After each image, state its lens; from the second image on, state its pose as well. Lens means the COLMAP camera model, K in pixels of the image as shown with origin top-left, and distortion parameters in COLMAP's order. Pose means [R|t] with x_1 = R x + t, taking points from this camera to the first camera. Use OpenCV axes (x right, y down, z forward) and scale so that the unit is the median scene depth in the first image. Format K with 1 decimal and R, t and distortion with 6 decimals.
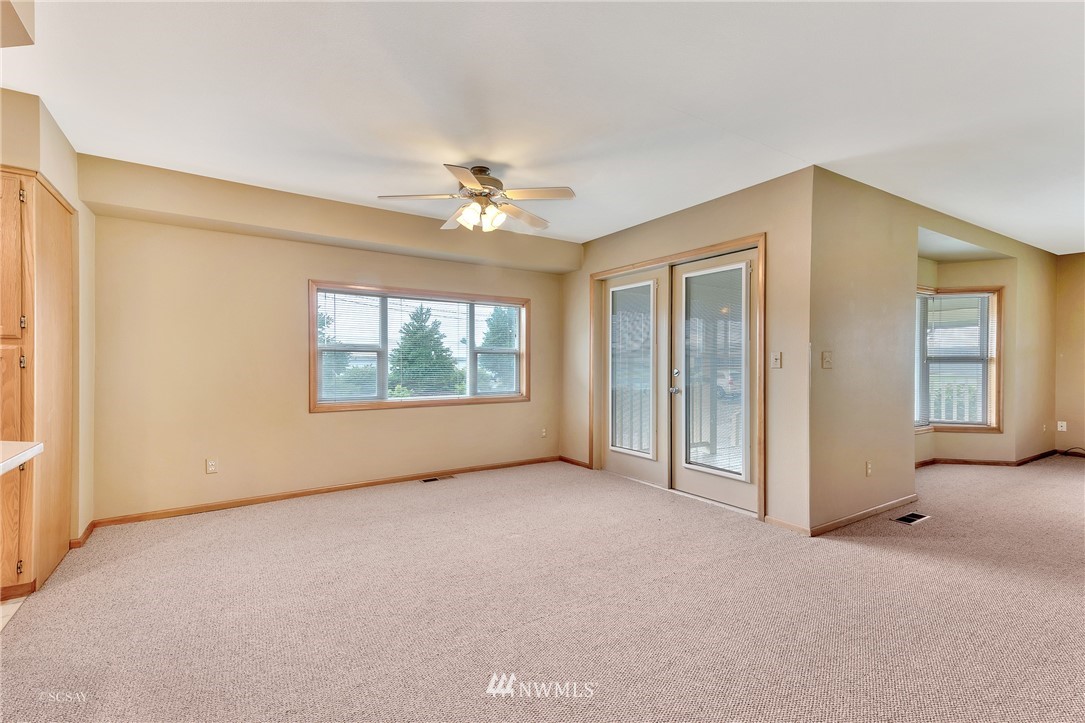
lens RADIAL K [[481.8, 0, 536.3], [0, 481.8, 361.5], [0, 0, 1]] dist [0.047035, -0.000544]
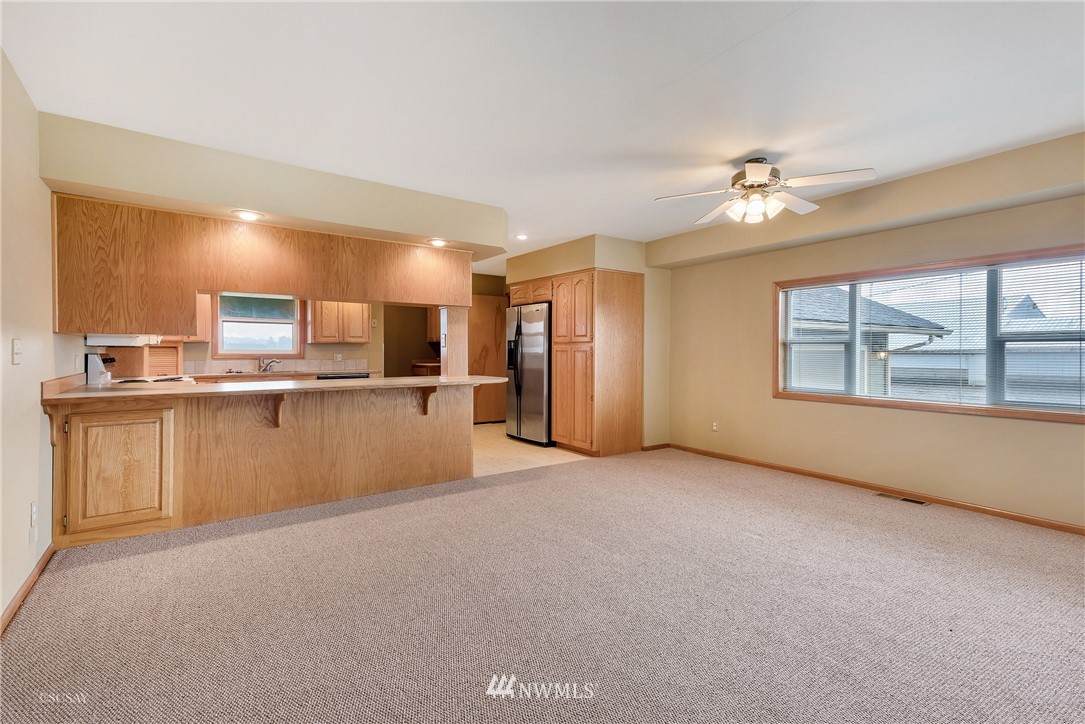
lens RADIAL K [[497.2, 0, 541.0], [0, 497.2, 355.3], [0, 0, 1]] dist [0.034458, 0.001403]
pose [[0.018500, 0.004911, -0.999817, 0.648236], [-0.002819, 0.999984, 0.004860, -0.000438], [0.999825, 0.002729, 0.018514, 0.385866]]
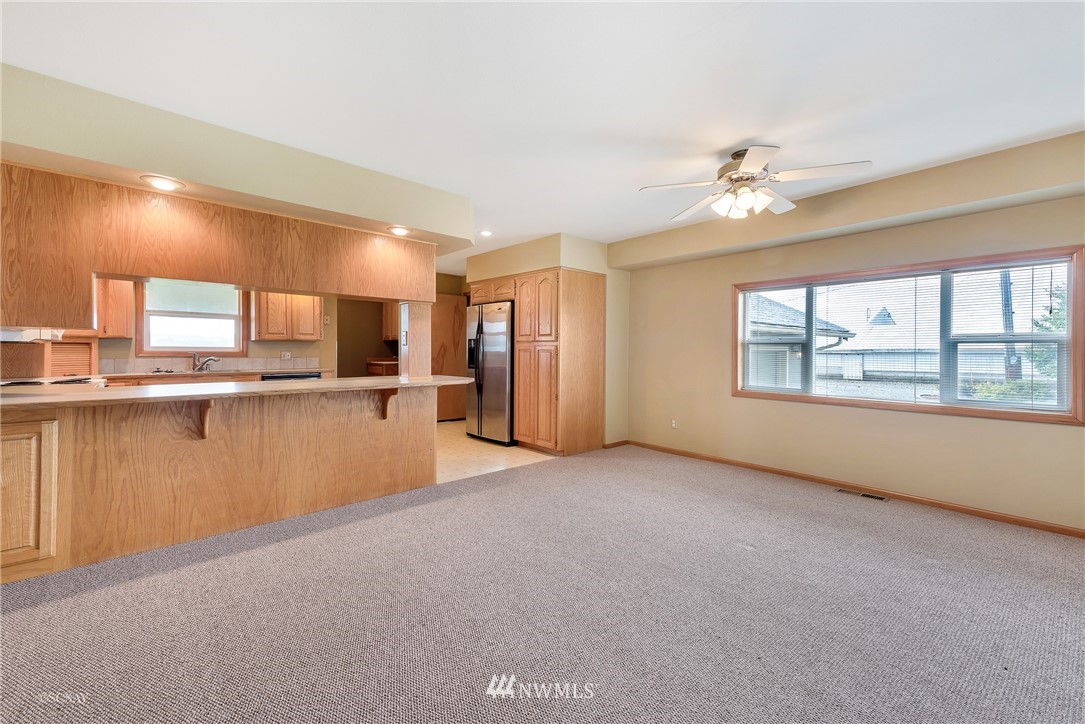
lens RADIAL K [[448.3, 0, 542.7], [0, 448.3, 353.2], [0, 0, 1]] dist [0.029078, -0.002345]
pose [[0.139882, 0.004148, -0.990160, 0.510413], [-0.007194, 0.999969, 0.003173, -0.000942], [0.990142, 0.006679, 0.139907, 0.346412]]
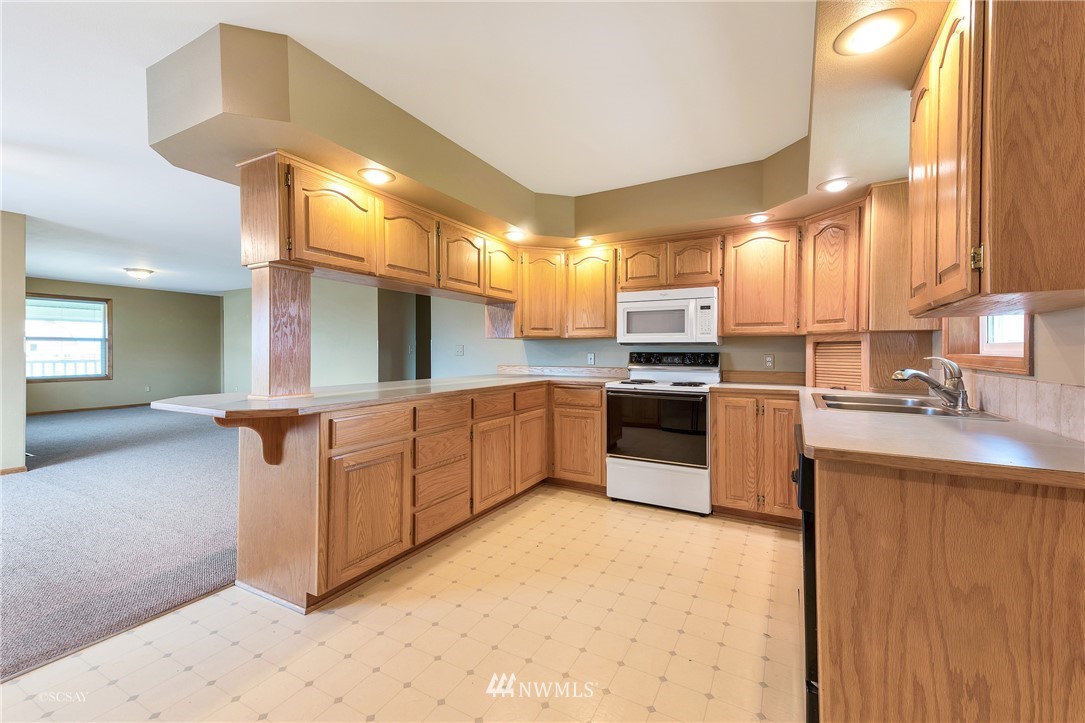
lens RADIAL K [[441.3, 0, 541.8], [0, 441.3, 352.8], [0, 0, 1]] dist [0.028901, 0.000042]
pose [[-0.461063, -0.002471, 0.887364, -0.986742], [0.000671, 0.999995, 0.003133, 0.000300], [-0.887367, 0.002040, -0.461059, 0.191244]]
